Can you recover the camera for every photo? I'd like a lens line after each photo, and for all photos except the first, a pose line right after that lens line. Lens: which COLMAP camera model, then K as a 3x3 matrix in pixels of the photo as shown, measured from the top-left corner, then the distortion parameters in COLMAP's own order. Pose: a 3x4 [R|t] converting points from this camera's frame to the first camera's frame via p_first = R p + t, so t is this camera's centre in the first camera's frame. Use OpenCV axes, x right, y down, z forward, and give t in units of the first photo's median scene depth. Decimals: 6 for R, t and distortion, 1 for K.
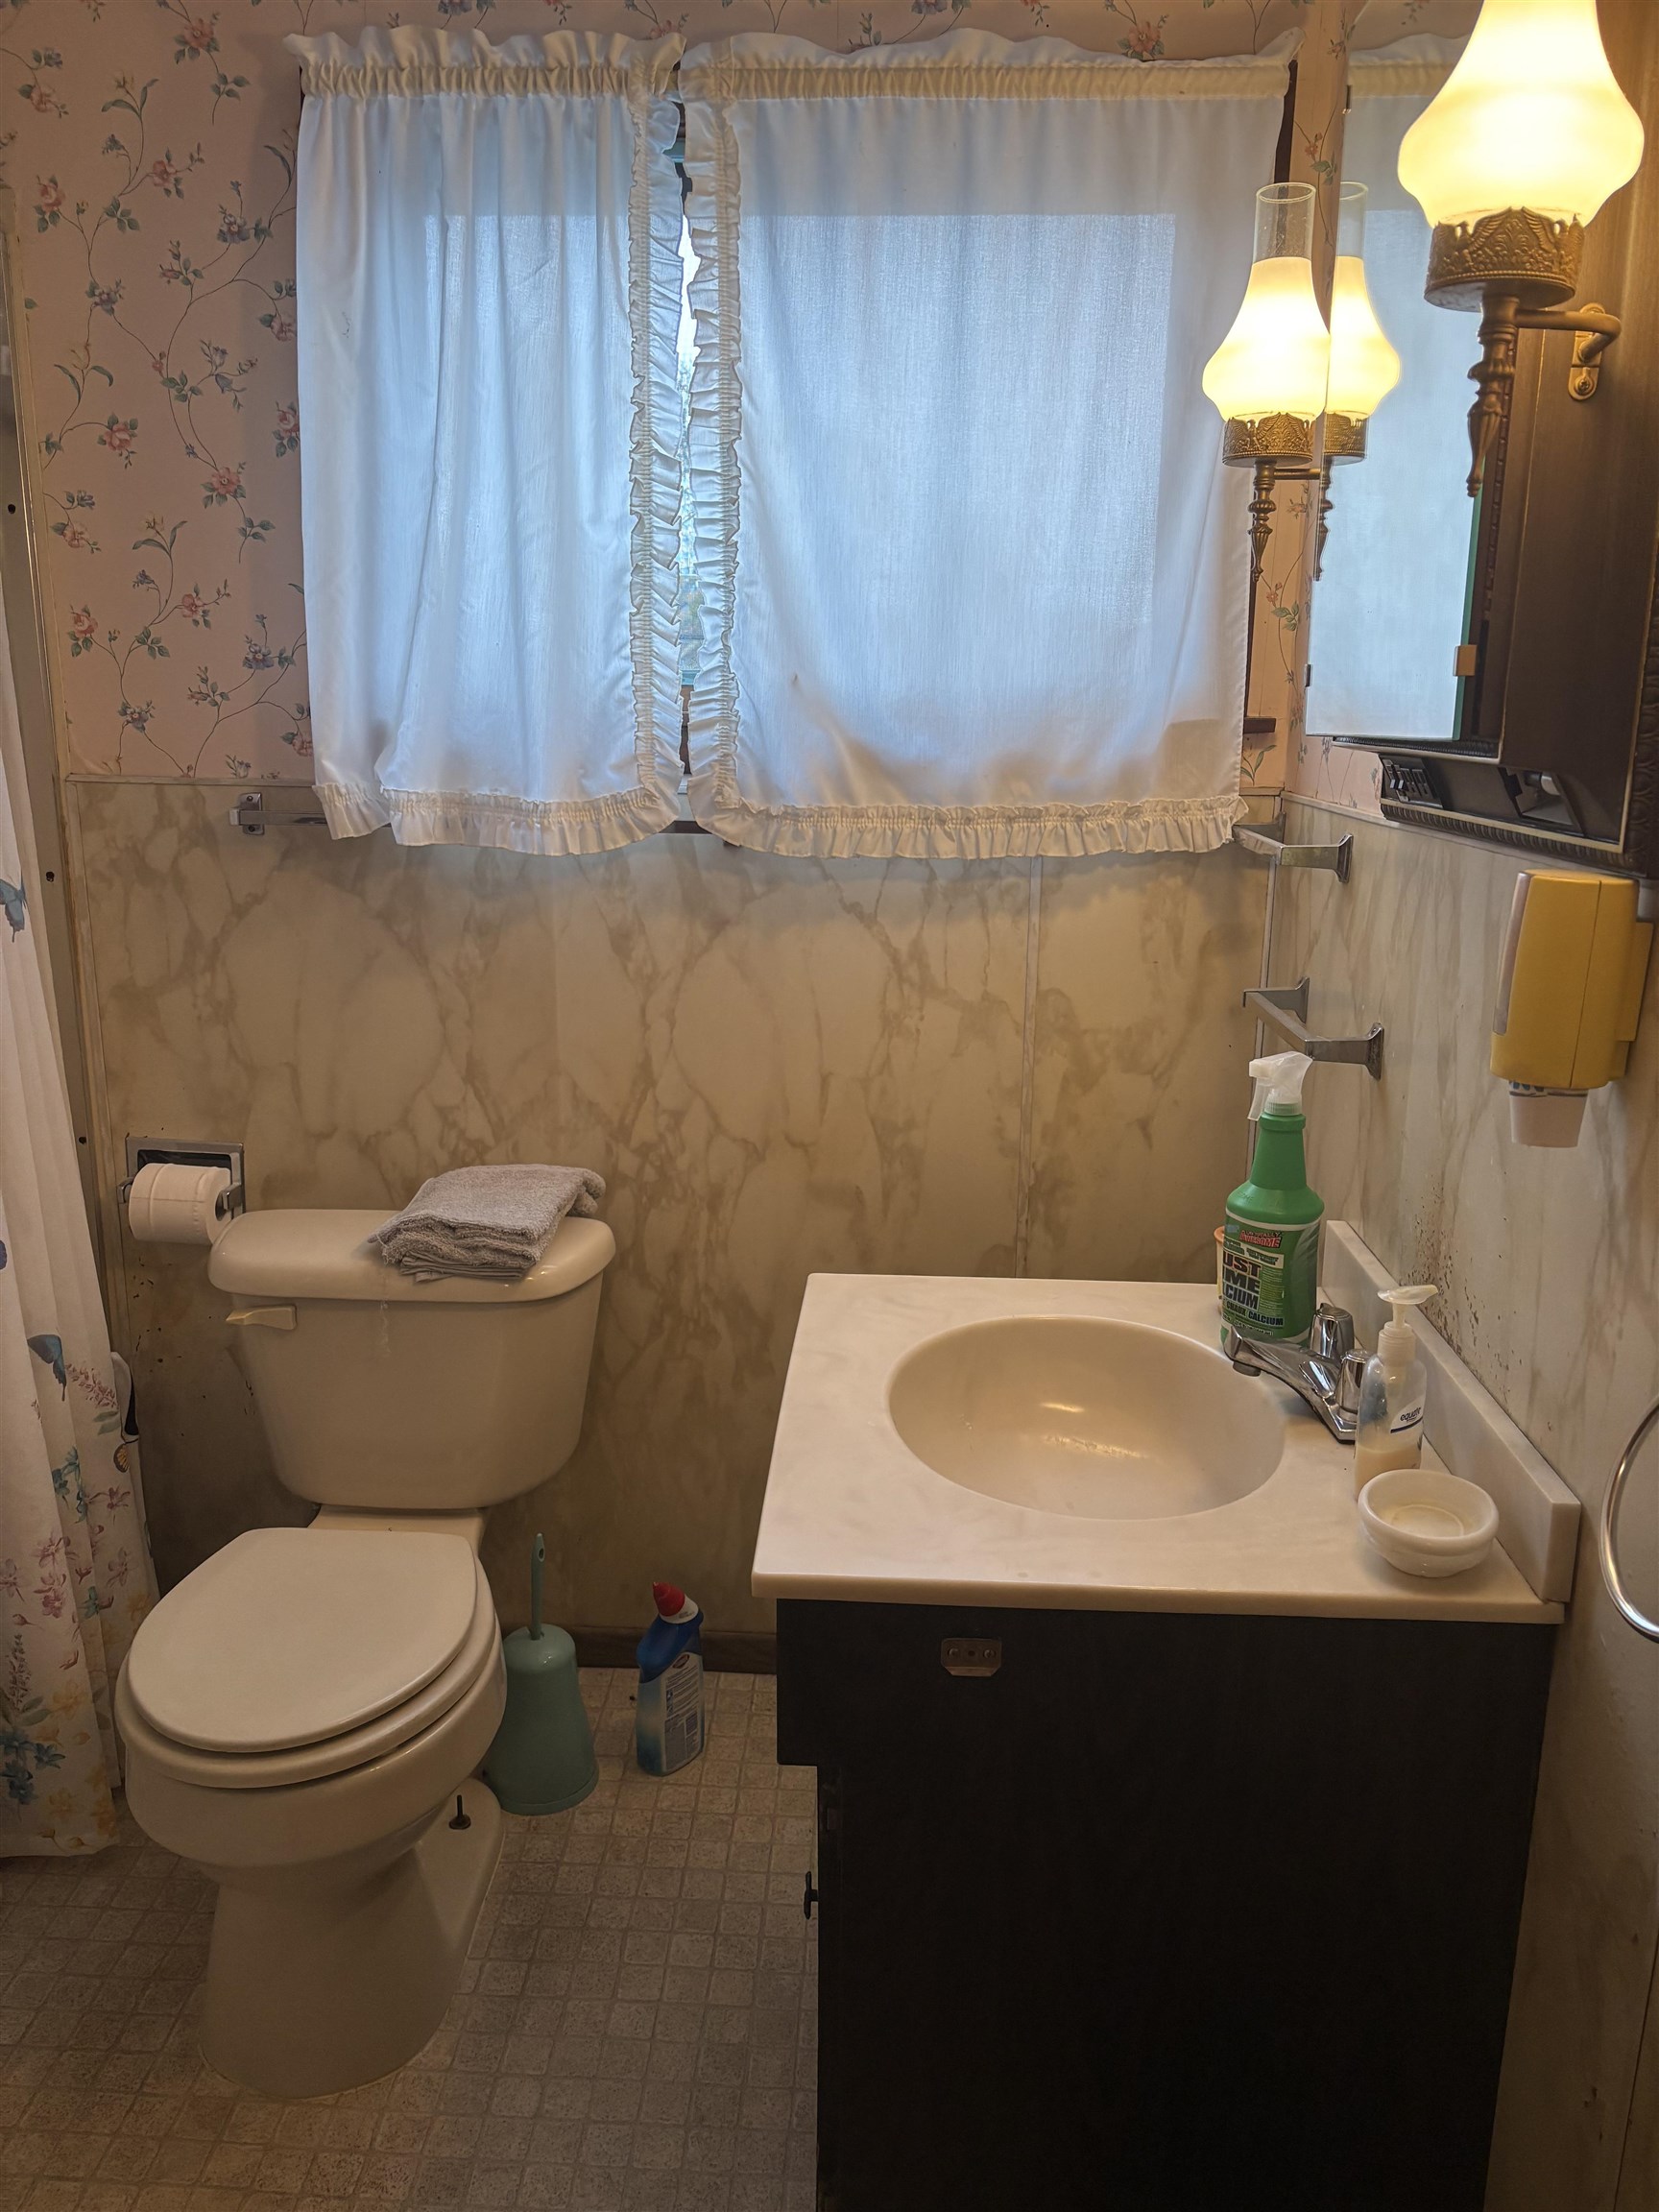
lens RADIAL K [[1669.2, 0, 831.5], [0, 1669.2, 1102.6], [0, 0, 1]] dist [0.024738, -0.029151]
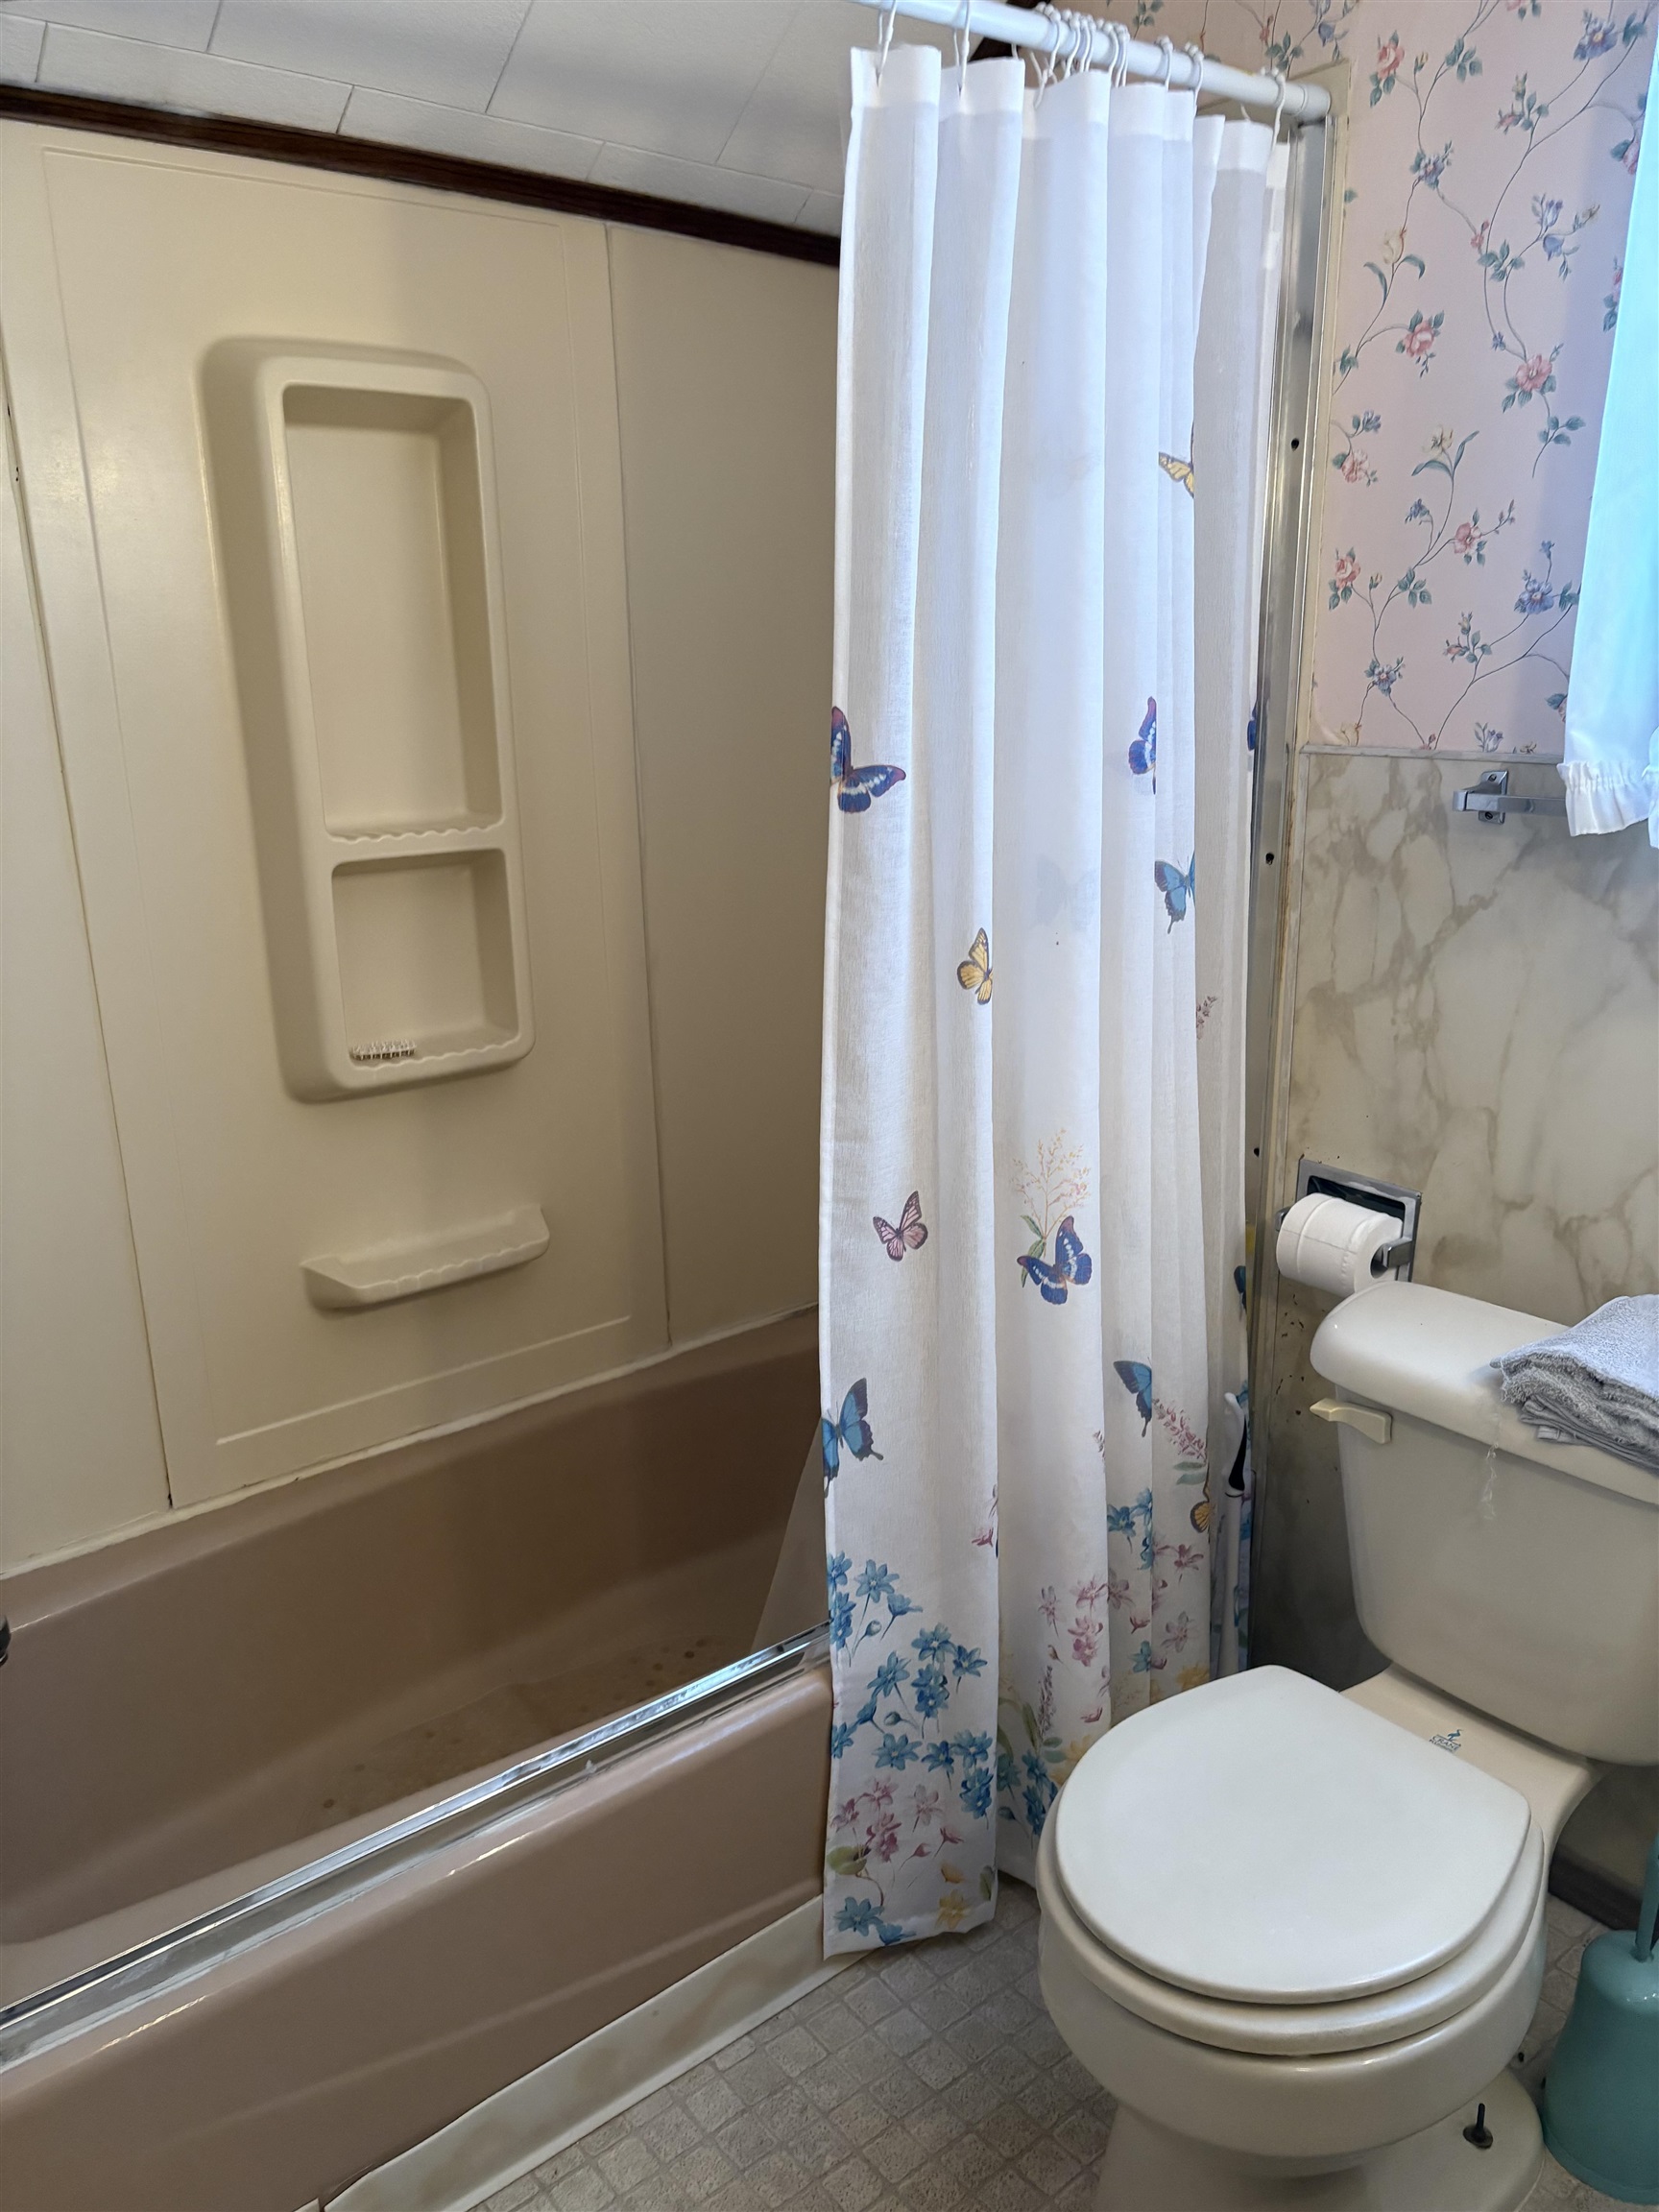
lens RADIAL K [[1669.2, 0, 824.7], [0, 1669.2, 1112.0], [0, 0, 1]] dist [0.024738, -0.029151]
pose [[0.660725, 0.175083, -0.729924, 0.054767], [-0.155888, 0.983222, 0.094731, -0.050778], [0.734263, 0.051195, 0.676932, 0.233464]]
